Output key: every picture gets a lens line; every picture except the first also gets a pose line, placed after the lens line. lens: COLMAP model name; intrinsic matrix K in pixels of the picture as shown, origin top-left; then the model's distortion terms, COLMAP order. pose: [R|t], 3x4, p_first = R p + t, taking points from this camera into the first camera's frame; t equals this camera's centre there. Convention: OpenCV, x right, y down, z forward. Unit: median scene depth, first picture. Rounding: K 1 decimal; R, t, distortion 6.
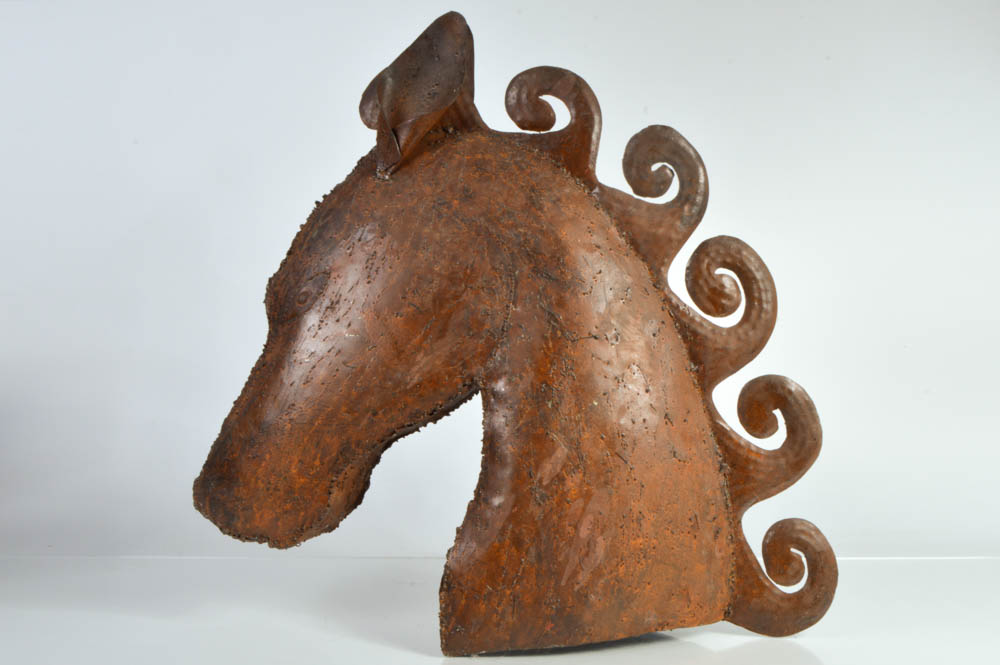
lens RADIAL K [[1085.7, 0, 501.8], [0, 1085.7, 336.3], [0, 0, 1]] dist [-0.014193, 0.000000]
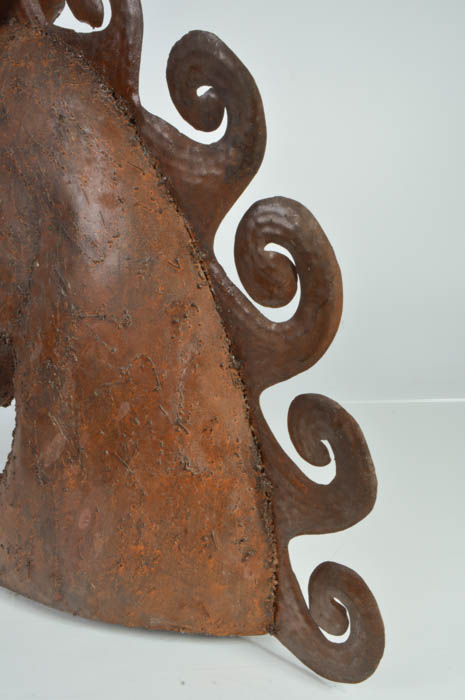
lens RADIAL K [[916.0, 0, 230.6], [0, 916.0, 347.0], [0, 0, 1]] dist [-0.003828, 0.000000]
pose [[0.832143, 0.209346, -0.513529, 0.514364], [0.011900, 0.919056, 0.393947, -0.243728], [0.554433, -0.333931, 0.762295, 0.504461]]
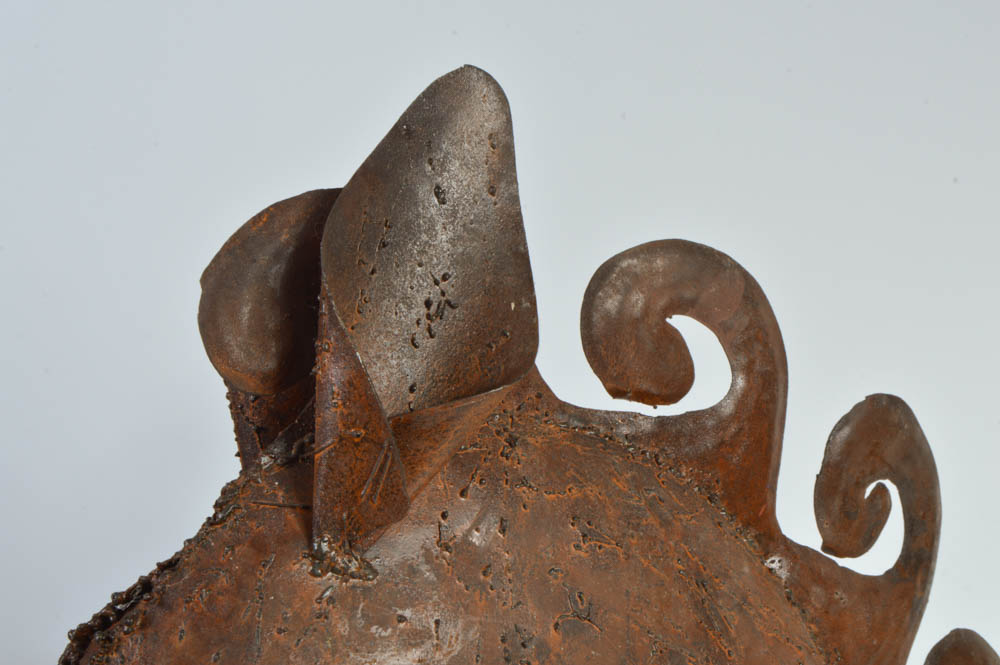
lens RADIAL K [[1735.9, 0, 501.2], [0, 1735.9, 333.3], [0, 0, 1]] dist [-0.002533, 0.000000]
pose [[0.758353, -0.003340, 0.651836, -0.427995], [-0.023339, 0.999207, 0.032272, -0.242264], [-0.651427, -0.039687, 0.757673, 0.587657]]
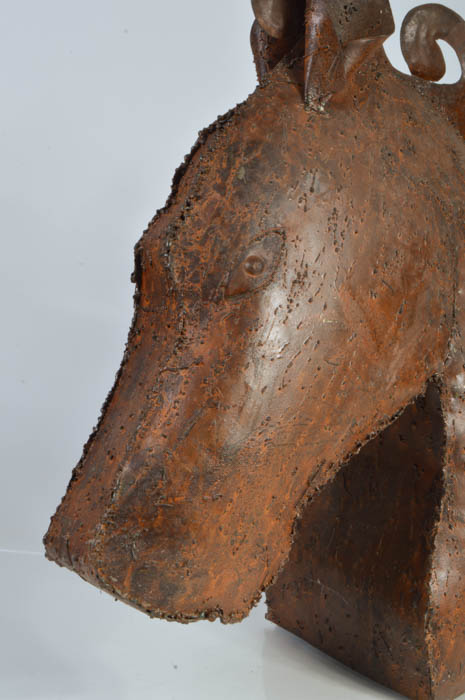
lens RADIAL K [[1012.9, 0, 229.9], [0, 1012.9, 353.6], [0, 0, 1]] dist [-0.012409, 0.000000]
pose [[0.715118, -0.018181, 0.698767, -0.662558], [-0.036333, 0.997344, 0.063133, -0.019758], [-0.698058, -0.070535, 0.712558, 0.546749]]
